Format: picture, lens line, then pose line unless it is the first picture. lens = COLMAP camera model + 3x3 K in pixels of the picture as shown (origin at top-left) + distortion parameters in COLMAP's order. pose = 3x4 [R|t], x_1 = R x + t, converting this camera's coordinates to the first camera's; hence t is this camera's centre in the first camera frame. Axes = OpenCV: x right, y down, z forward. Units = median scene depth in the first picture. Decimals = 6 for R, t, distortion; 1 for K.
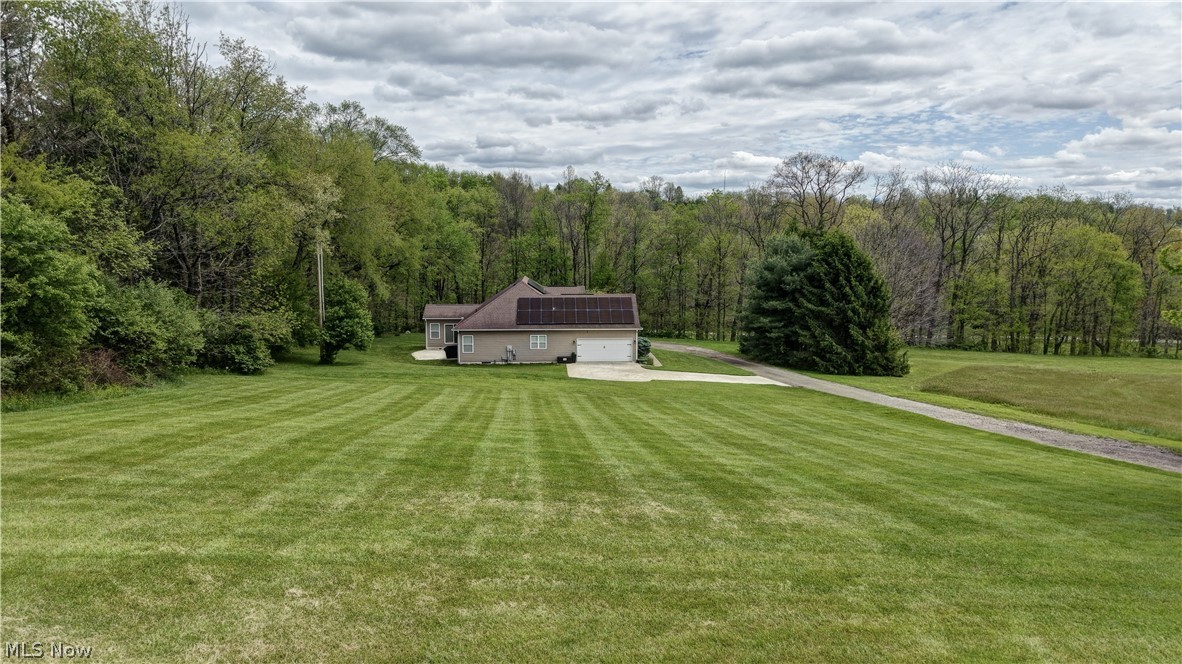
lens RADIAL K [[790.5, 0, 591.2], [0, 790.5, 337.1], [0, 0, 1]] dist [-0.000430, -0.001638]
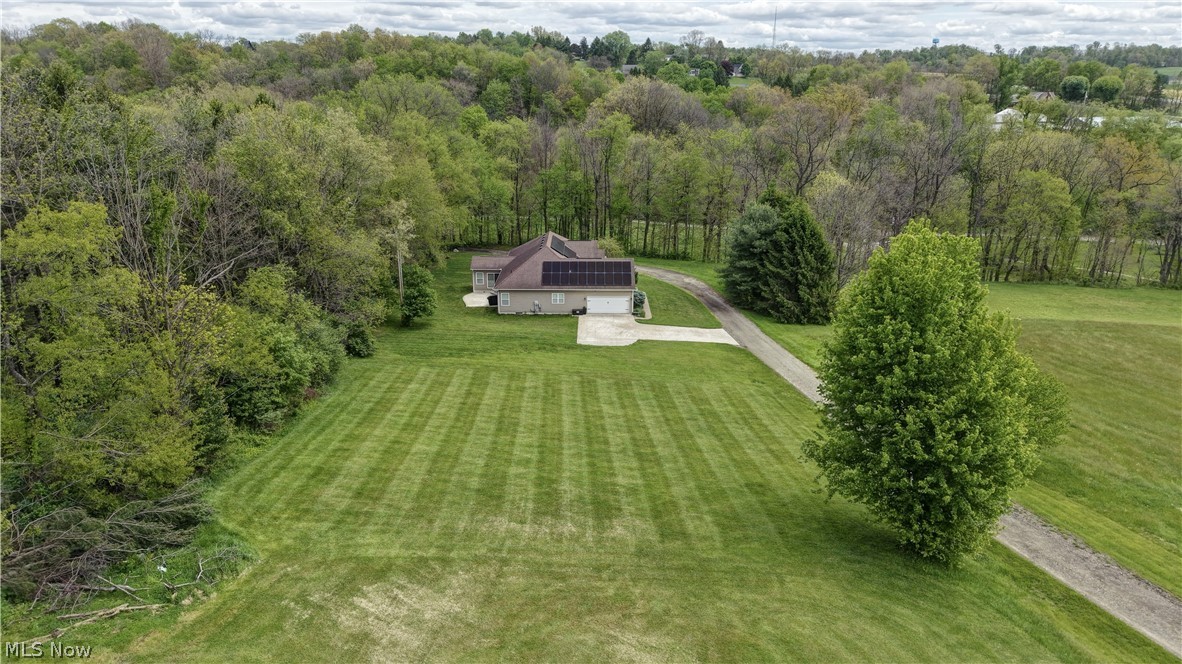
lens RADIAL K [[790.5, 0, 589.4], [0, 790.5, 331.9], [0, 0, 1]] dist [-0.000430, -0.001638]
pose [[0.998577, 0.018504, -0.050009, 0.049098], [-0.008748, 0.982000, 0.188679, -0.175416], [0.052600, -0.187973, 0.980765, -0.286375]]
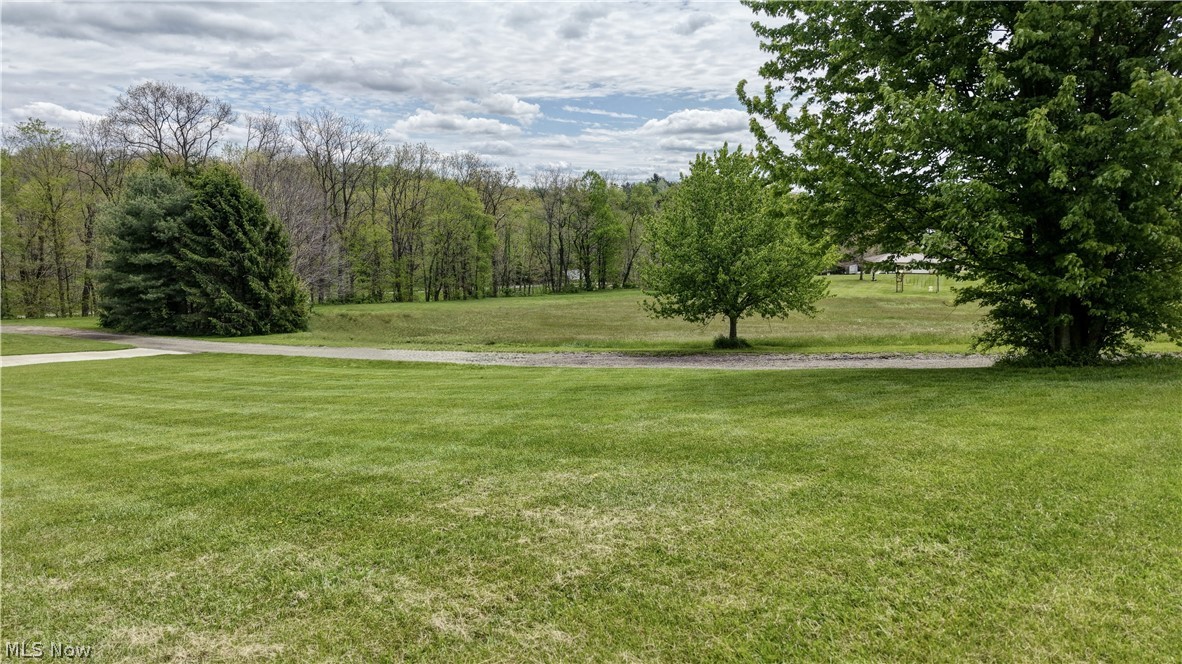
lens RADIAL K [[790.5, 0, 569.9], [0, 790.5, 344.3], [0, 0, 1]] dist [-0.000430, -0.001638]
pose [[0.732363, -0.111939, 0.671651, 0.001305], [0.083934, 0.993713, 0.074093, 0.021958], [-0.675722, 0.002111, 0.737154, 0.136634]]
